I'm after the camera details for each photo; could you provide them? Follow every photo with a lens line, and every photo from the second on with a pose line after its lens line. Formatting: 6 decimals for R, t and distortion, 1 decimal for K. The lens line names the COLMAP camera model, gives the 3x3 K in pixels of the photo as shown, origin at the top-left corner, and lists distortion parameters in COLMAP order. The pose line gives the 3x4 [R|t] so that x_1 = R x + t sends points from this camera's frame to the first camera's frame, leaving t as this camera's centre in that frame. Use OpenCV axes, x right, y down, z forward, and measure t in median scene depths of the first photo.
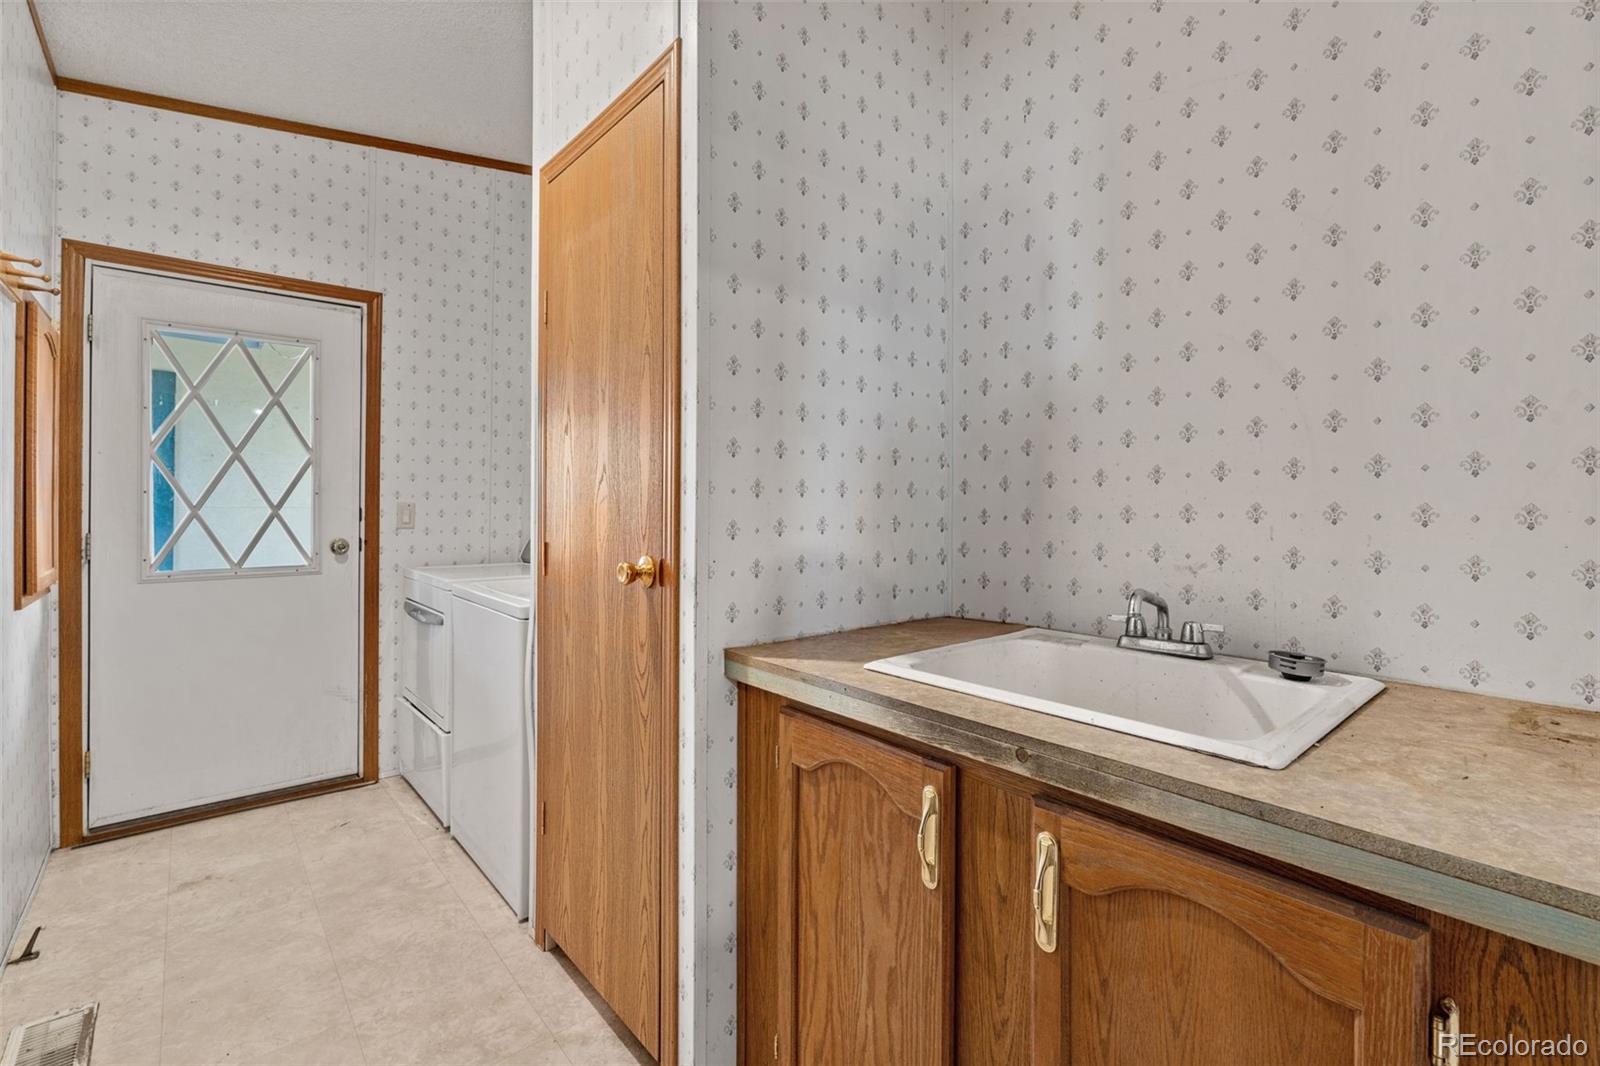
lens RADIAL K [[703.2, 0, 798.5], [0, 703.2, 500.0], [0, 0, 1]] dist [-0.003468, 0.000877]
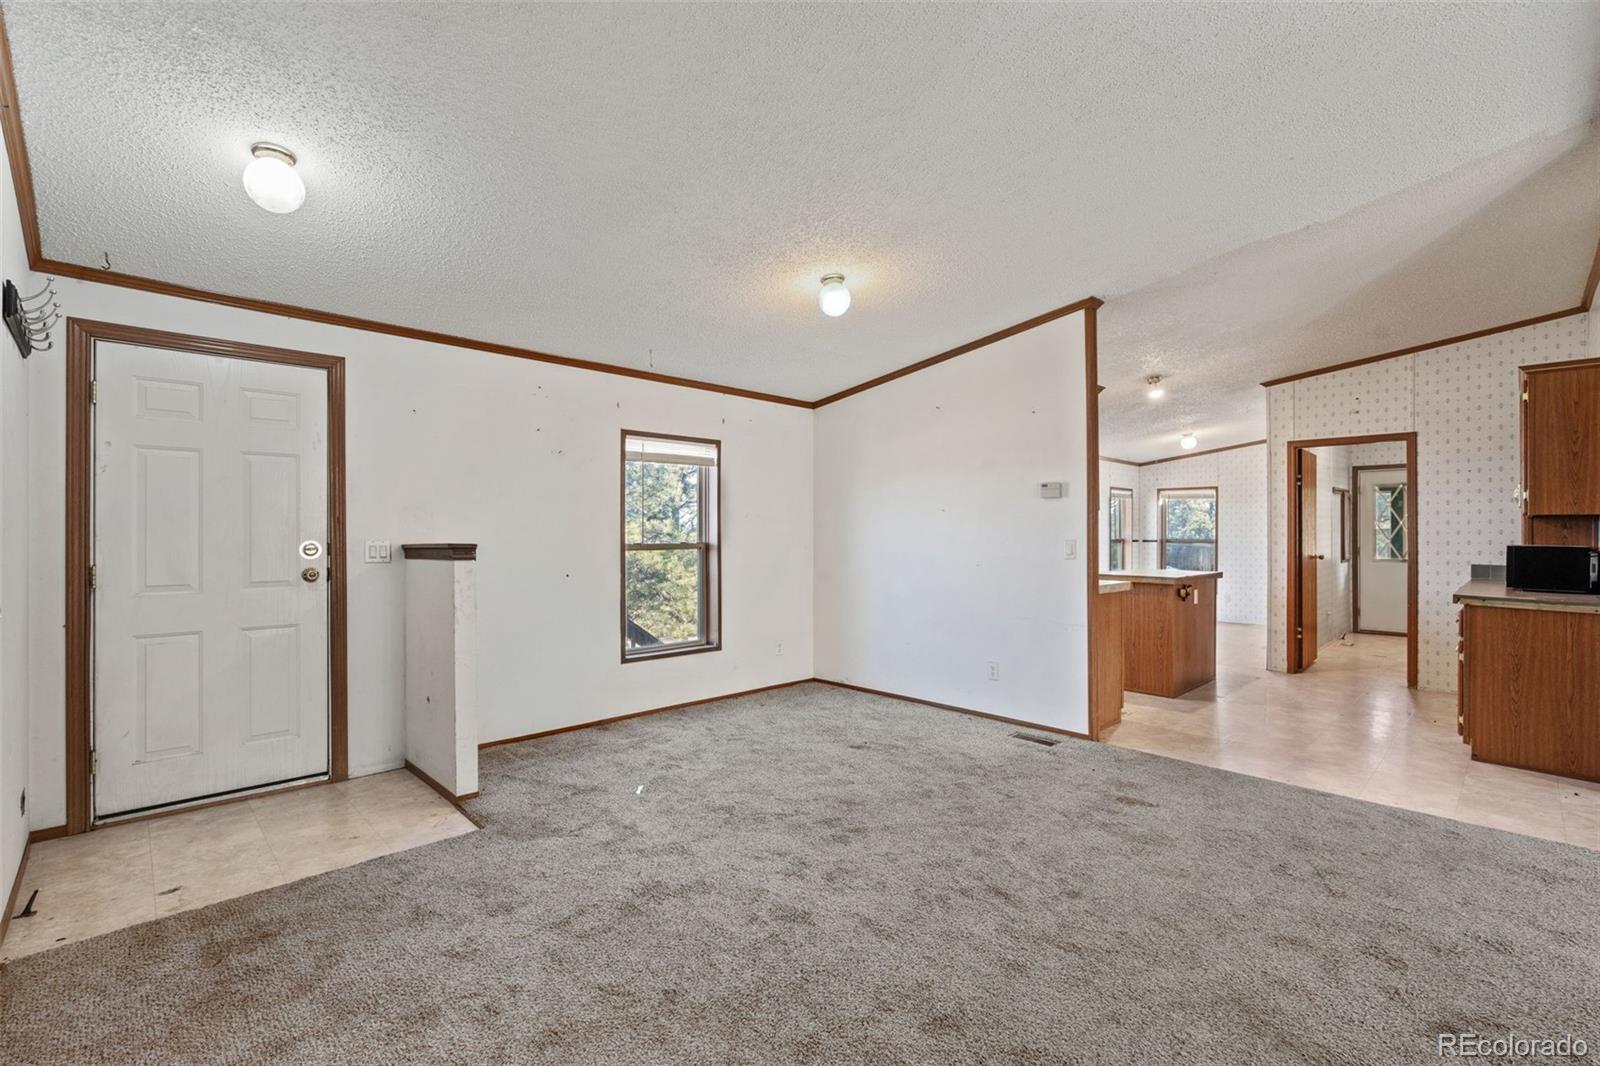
lens RADIAL K [[703.2, 0, 806.8], [0, 703.2, 534.6], [0, 0, 1]] dist [-0.003468, 0.000877]
pose [[0.062439, -0.002349, -0.998046, 4.278621], [0.006564, 0.999977, -0.001943, -0.049324], [0.998027, -0.006430, 0.062453, -3.654491]]
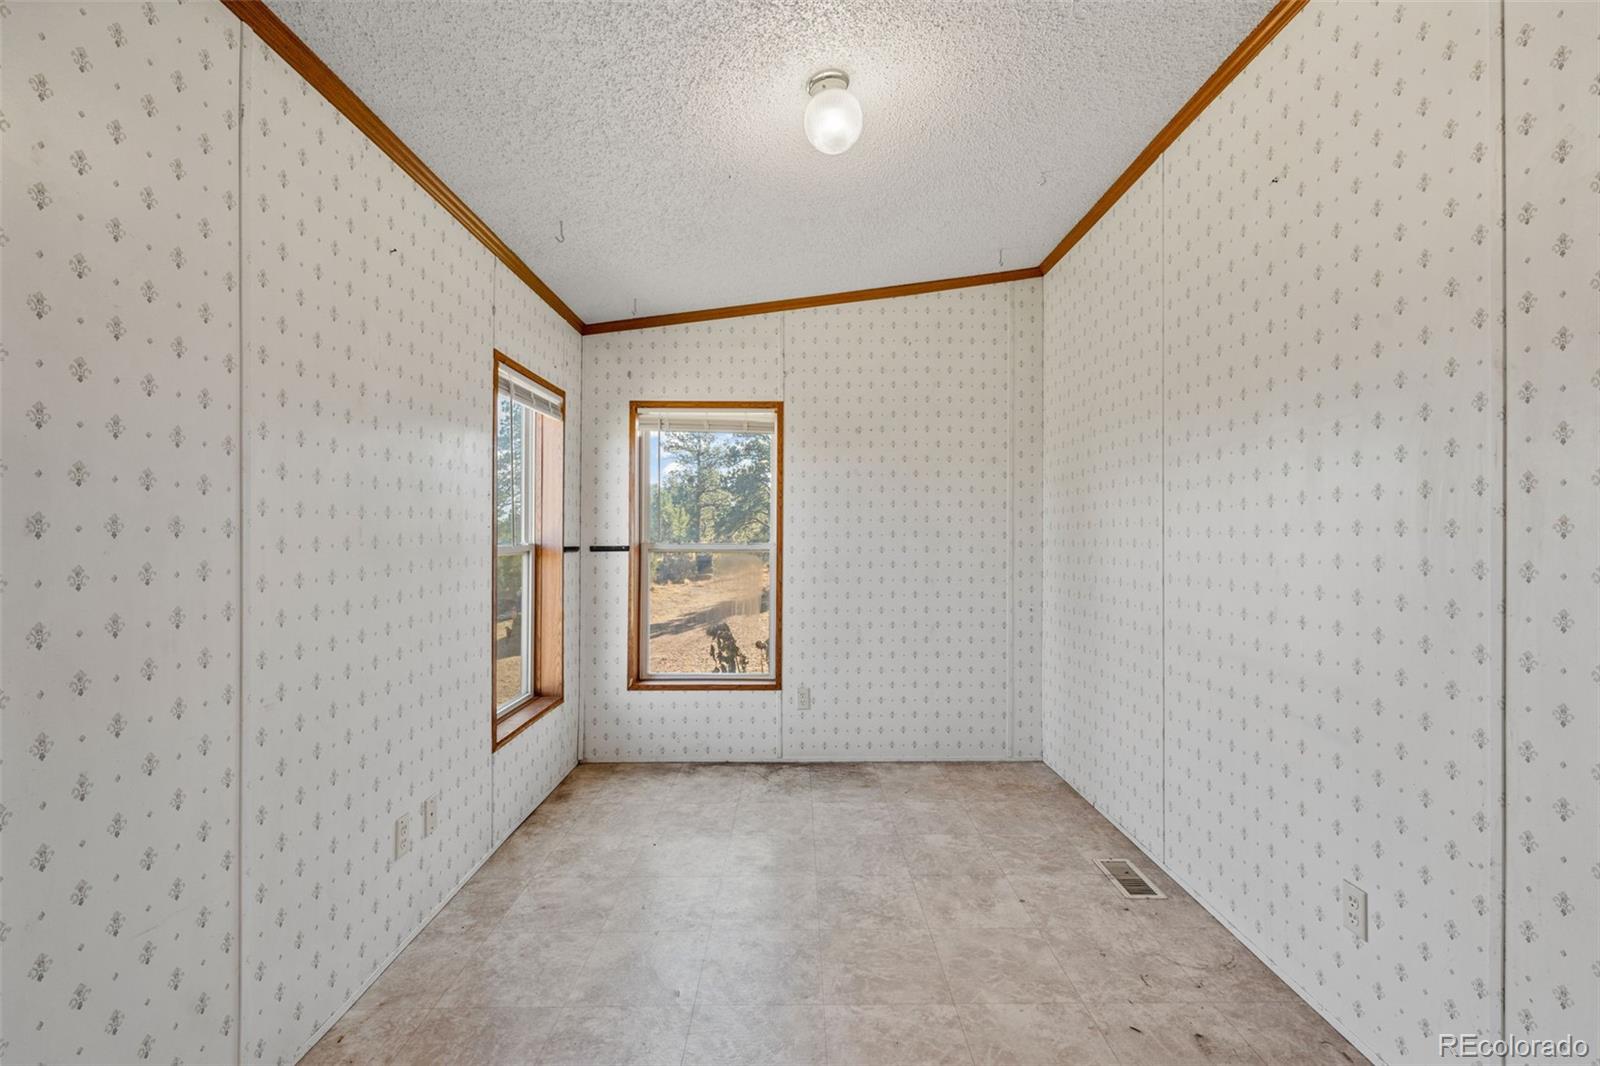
lens RADIAL K [[703.2, 0, 801.9], [0, 703.2, 528.8], [0, 0, 1]] dist [-0.003468, 0.000877]
pose [[0.761287, -0.008977, -0.648353, -0.858098], [0.006656, 0.999960, -0.006030, -0.024511], [0.648381, 0.000275, 0.761316, -1.005317]]
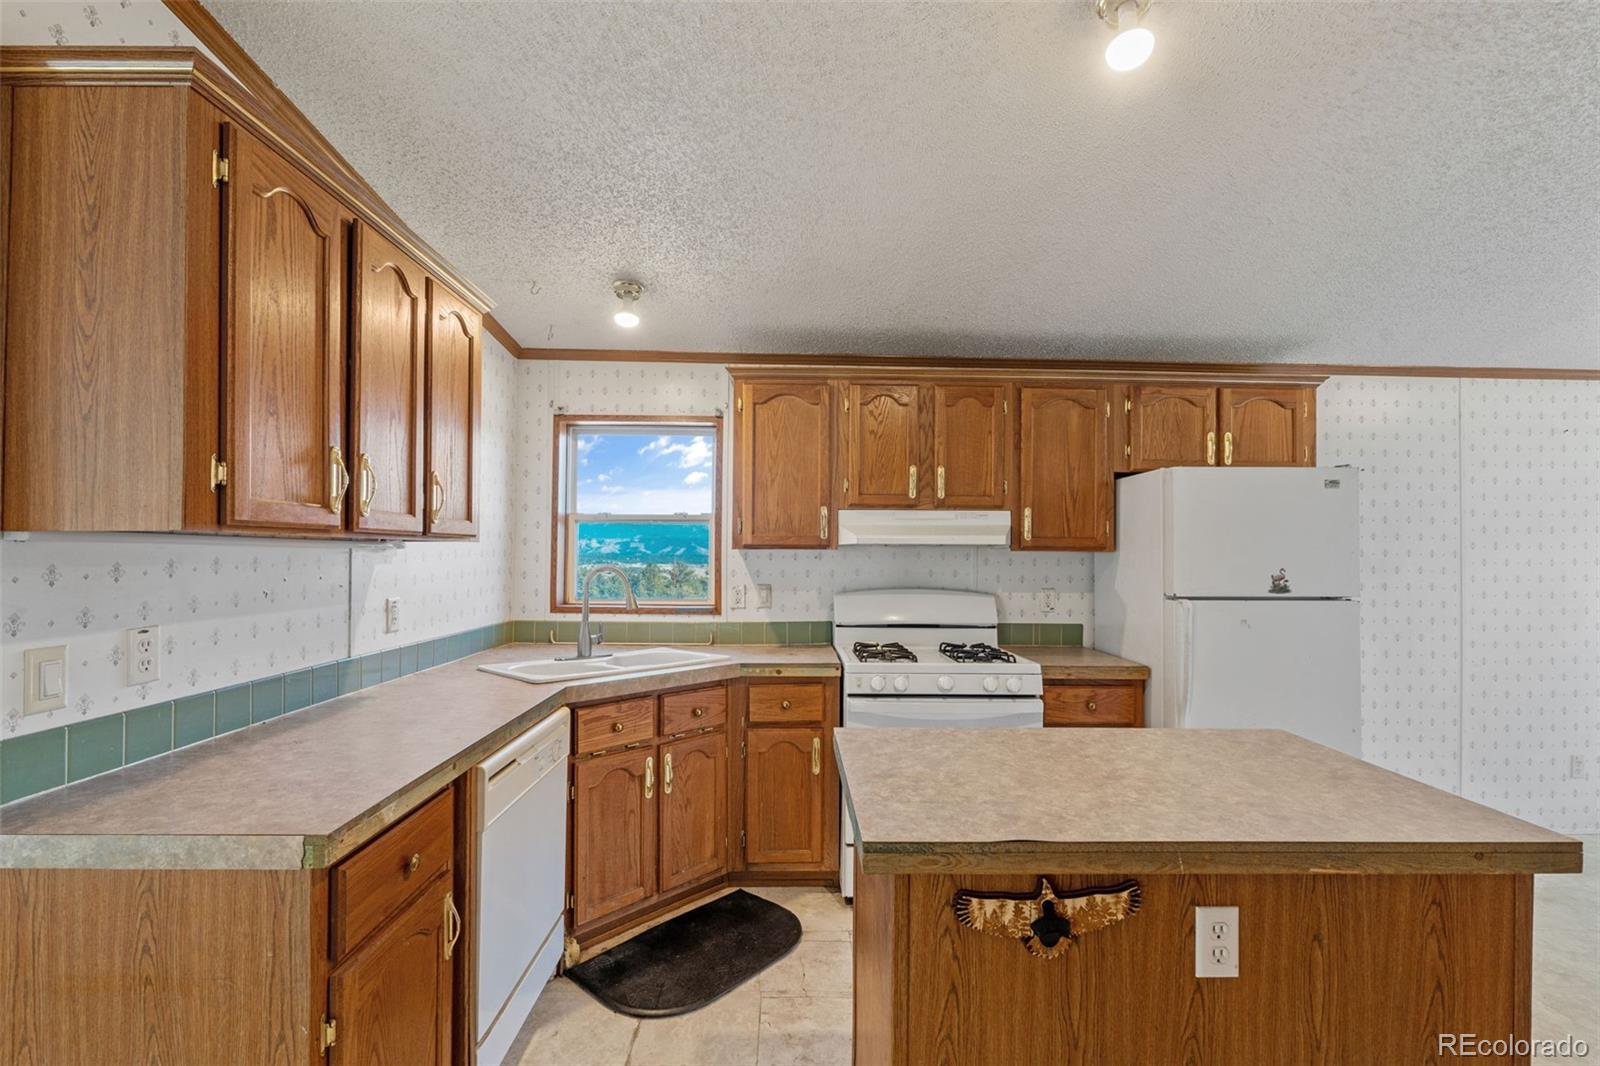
lens RADIAL K [[703.2, 0, 808.8], [0, 703.2, 544.7], [0, 0, 1]] dist [-0.003468, 0.000877]
pose [[-0.632632, -0.016187, -0.774283, 1.276800], [-0.008698, 0.999867, -0.013797, -0.136358], [0.774404, -0.001993, -0.632689, -0.971793]]
